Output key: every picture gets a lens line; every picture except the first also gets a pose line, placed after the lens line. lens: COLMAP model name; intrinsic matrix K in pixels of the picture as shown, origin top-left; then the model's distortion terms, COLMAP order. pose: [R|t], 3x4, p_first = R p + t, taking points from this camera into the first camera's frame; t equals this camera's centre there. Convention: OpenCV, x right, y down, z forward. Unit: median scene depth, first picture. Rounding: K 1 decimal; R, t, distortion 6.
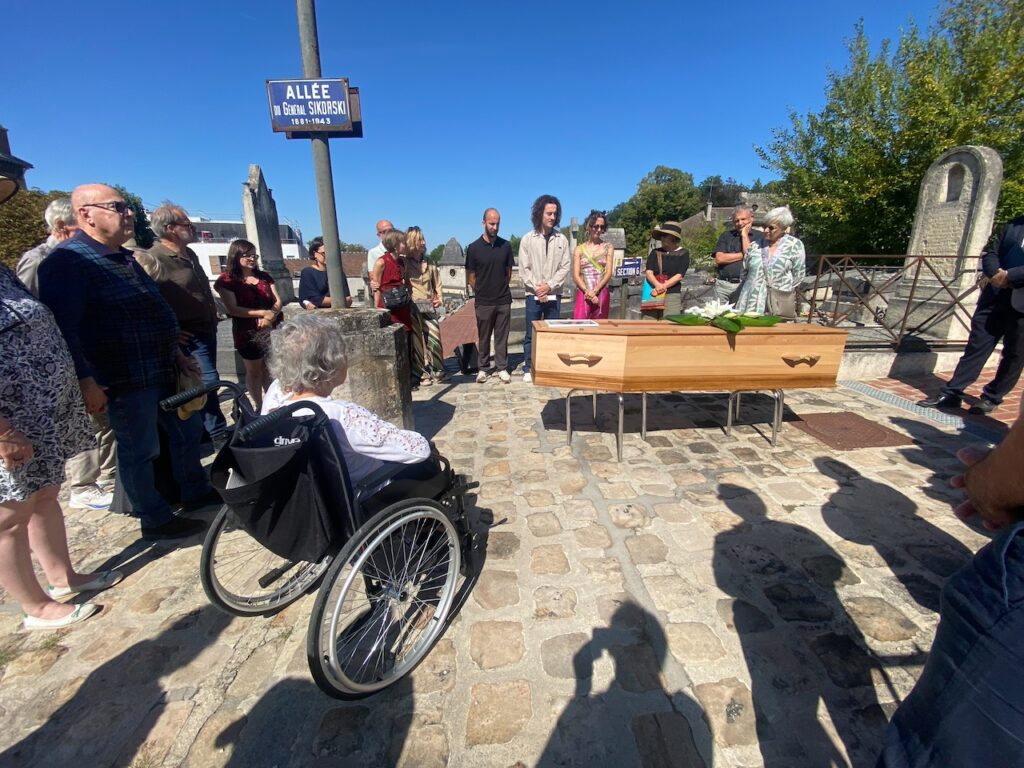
lens RADIAL K [[410.9, 0, 509.2], [0, 410.9, 383.9], [0, 0, 1]] dist [0.008311, -0.015591]
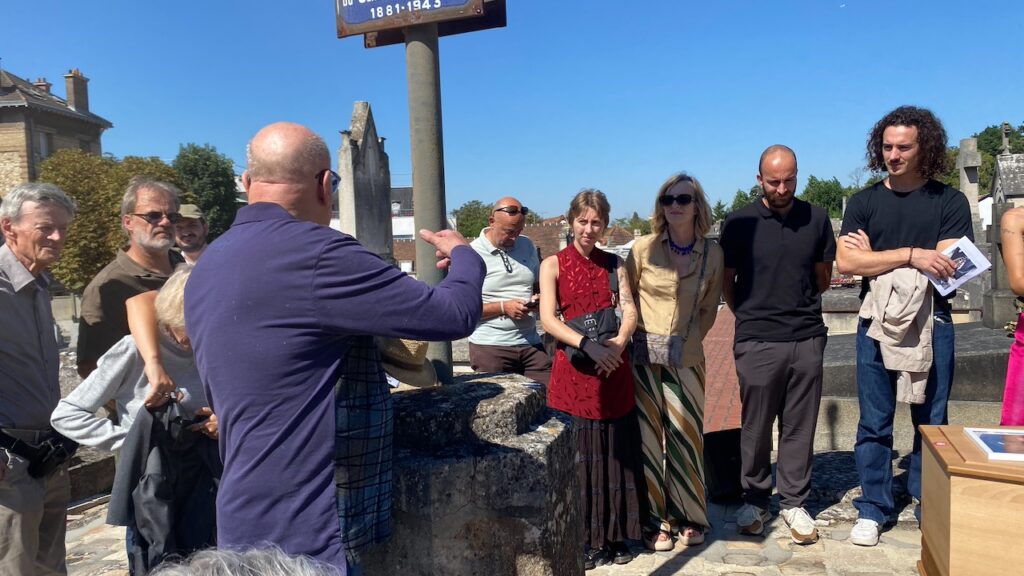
lens RADIAL K [[774.1, 0, 498.5], [0, 774.1, 287.5], [0, 0, 1]] dist [0.018110, -0.019382]
pose [[0.929369, -0.011389, -0.368978, -0.034898], [-0.069188, 0.976438, -0.204406, -0.107156], [0.362612, 0.215497, 0.906683, 0.218961]]
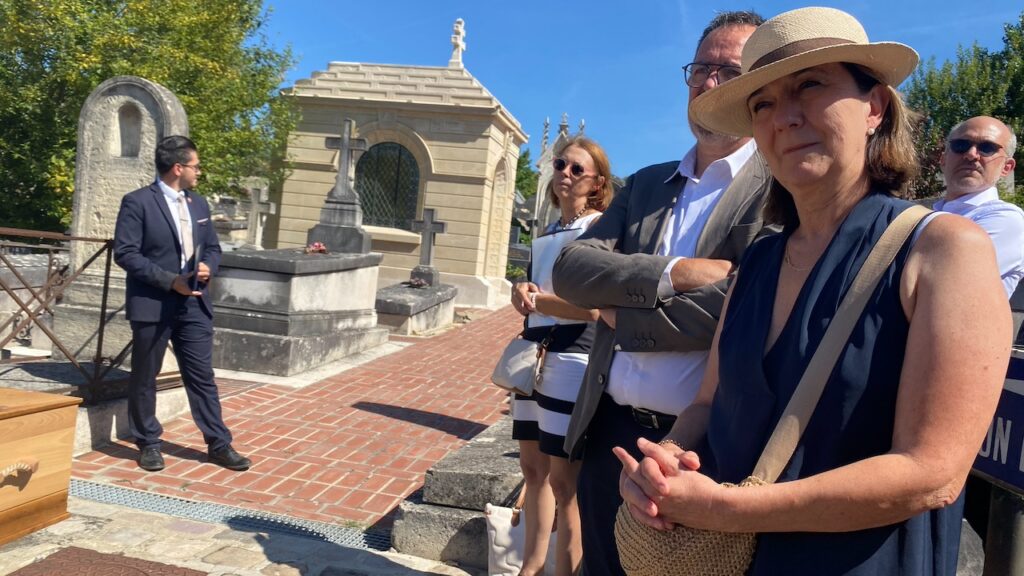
lens RADIAL K [[779.6, 0, 513.9], [0, 779.6, 297.4], [0, 0, 1]] dist [0.021753, -0.015821]
pose [[0.223778, 0.000109, 0.974640, 0.035387], [0.177568, 0.983259, -0.040880, -0.103492], [-0.958328, 0.182213, 0.220012, 0.251356]]
